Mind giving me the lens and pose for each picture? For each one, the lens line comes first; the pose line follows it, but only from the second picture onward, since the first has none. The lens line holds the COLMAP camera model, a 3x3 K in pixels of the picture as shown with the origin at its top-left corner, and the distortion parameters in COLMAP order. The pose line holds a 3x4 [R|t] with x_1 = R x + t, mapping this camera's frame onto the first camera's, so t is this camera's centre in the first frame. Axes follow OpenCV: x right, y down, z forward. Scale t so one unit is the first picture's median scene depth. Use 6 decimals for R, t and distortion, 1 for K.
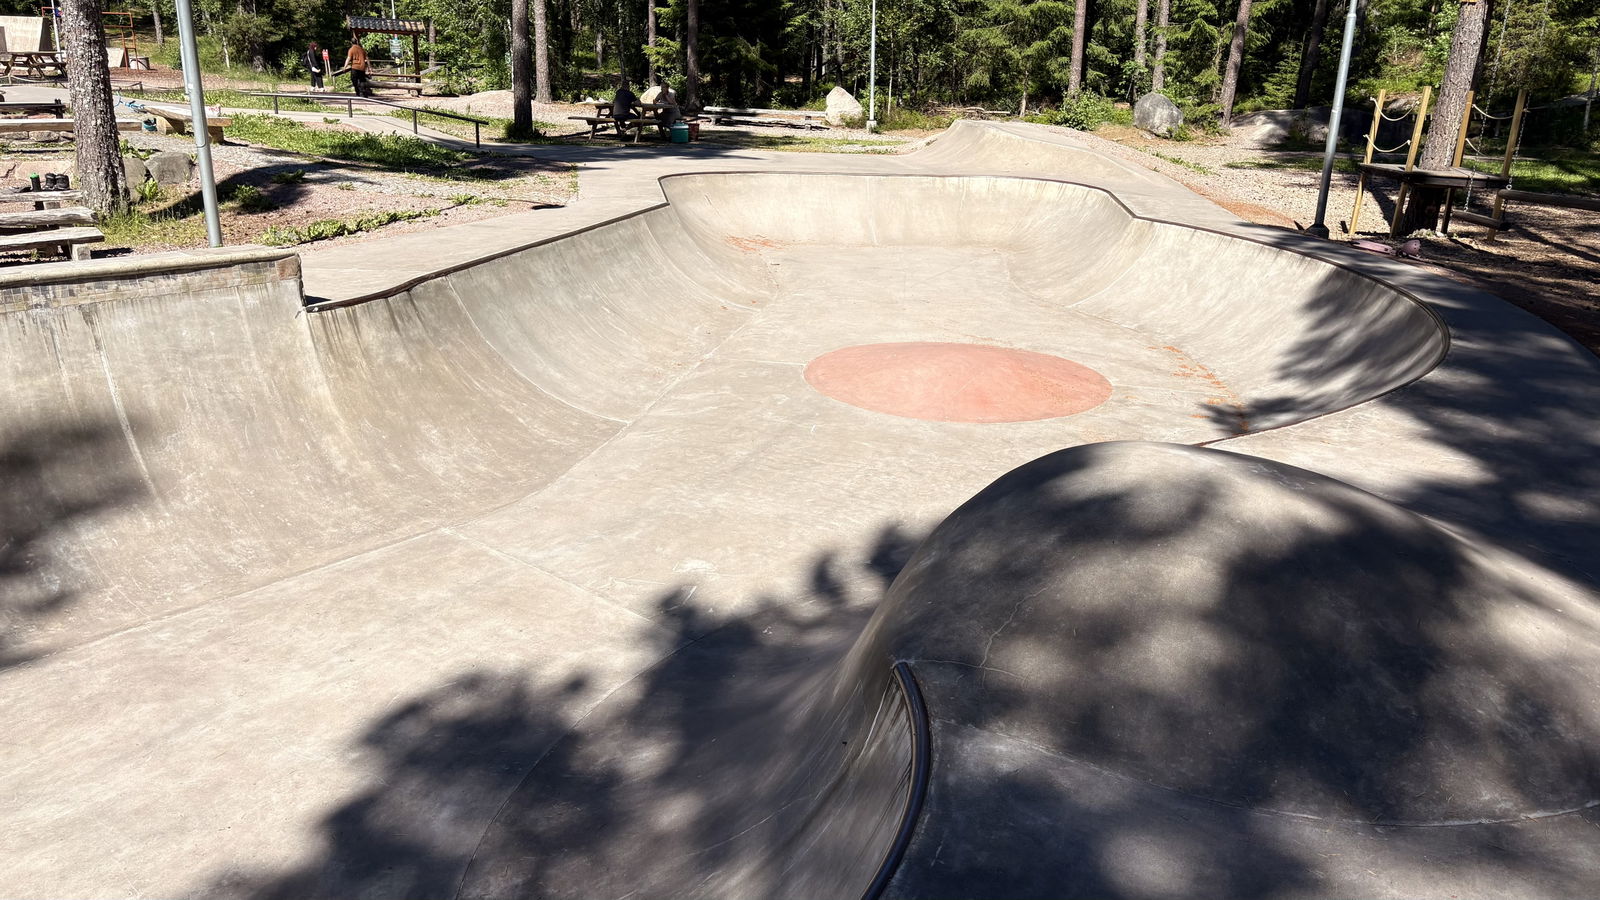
lens RADIAL K [[1210.0, 0, 800.0], [0, 1210.0, 450.0], [0, 0, 1]] dist [0.082576, -0.101967]
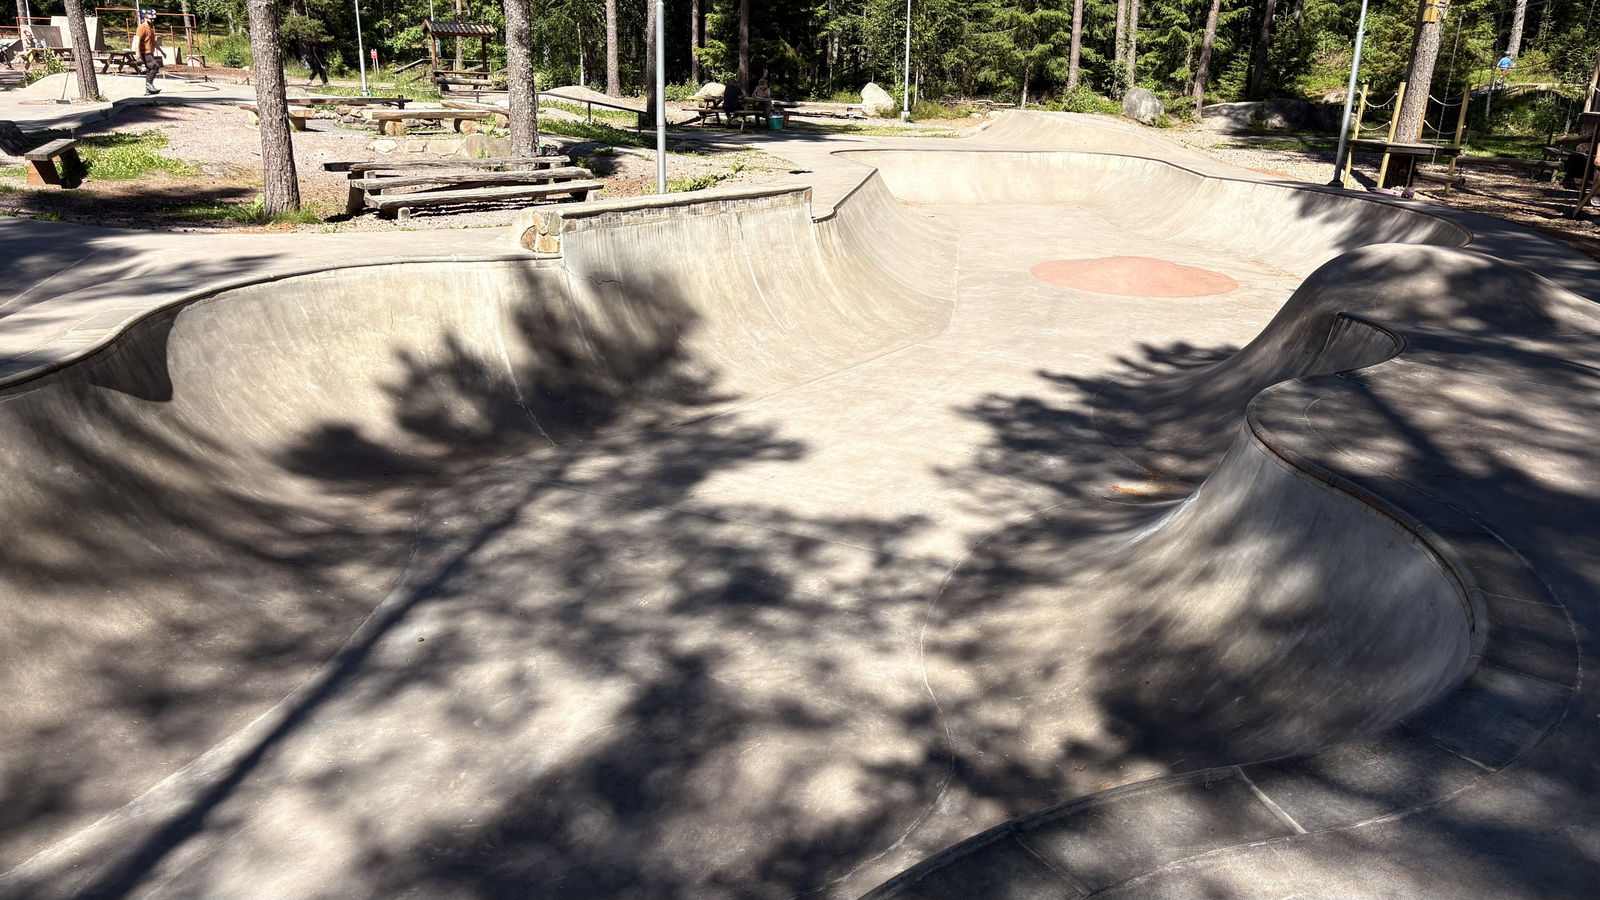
lens RADIAL K [[1210.0, 0, 800.0], [0, 1210.0, 450.0], [0, 0, 1]] dist [0.082576, -0.101967]
pose [[0.996570, -0.023939, 0.079215, -0.146061], [0.023613, 0.999708, 0.005048, 0.049243], [-0.079313, -0.003160, 0.996845, -0.169868]]
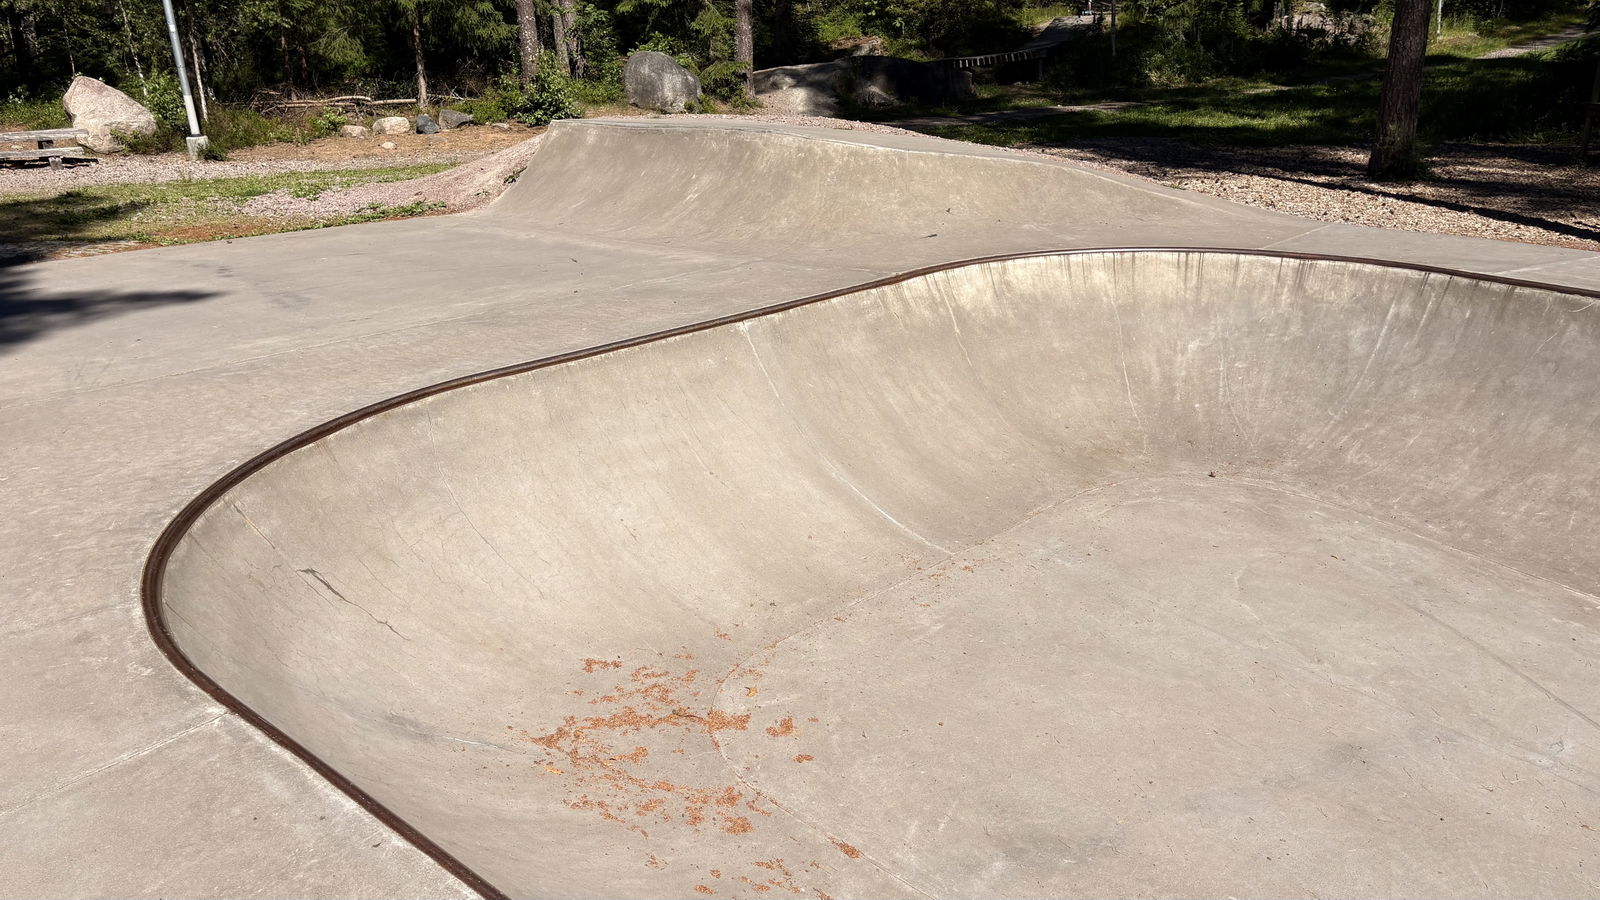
lens RADIAL K [[1199.1, 0, 800.0], [0, 1199.1, 450.0], [0, 0, 1]] dist [0.008154, 0.003565]
pose [[0.767257, -0.258556, 0.586912, -0.078060], [0.242478, 0.964154, 0.107759, -0.138175], [-0.593735, 0.059634, 0.802448, 0.457824]]
